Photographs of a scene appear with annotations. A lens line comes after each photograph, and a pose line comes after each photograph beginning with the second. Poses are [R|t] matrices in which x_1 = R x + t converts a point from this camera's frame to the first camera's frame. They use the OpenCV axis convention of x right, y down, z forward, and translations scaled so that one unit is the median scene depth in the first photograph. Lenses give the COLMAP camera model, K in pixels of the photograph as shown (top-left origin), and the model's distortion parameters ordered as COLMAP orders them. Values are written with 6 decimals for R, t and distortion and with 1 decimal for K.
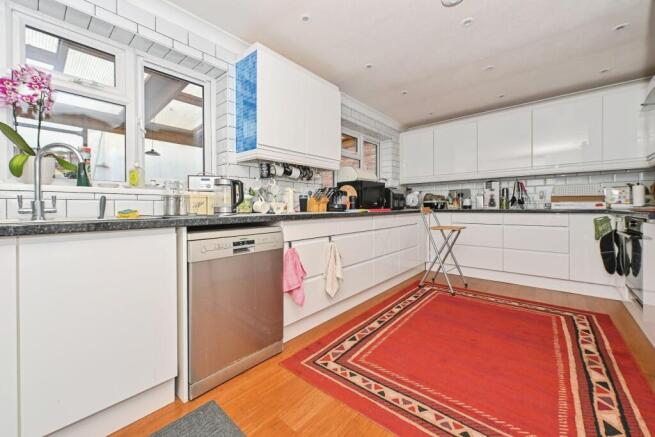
lens RADIAL K [[258.9, 0, 325.3], [0, 258.9, 213.0], [0, 0, 1]] dist [0.002741, -0.000782]
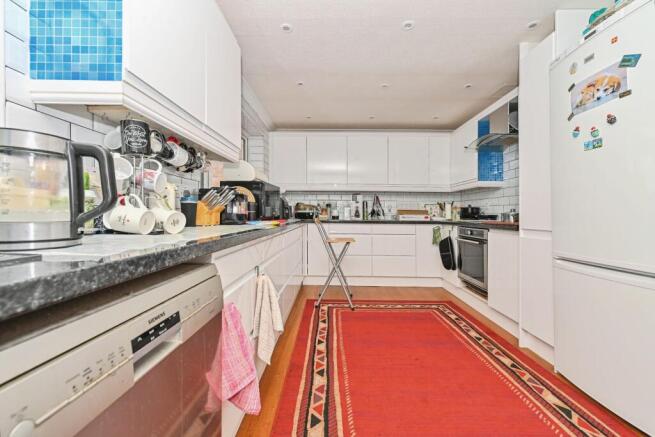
lens RADIAL K [[258.9, 0, 330.2], [0, 258.9, 220.4], [0, 0, 1]] dist [0.002741, -0.000782]
pose [[0.755484, 0.001498, 0.655165, -0.205645], [-0.002244, 0.999997, 0.000302, -0.016523], [-0.655163, -0.001699, 0.755486, 0.331386]]
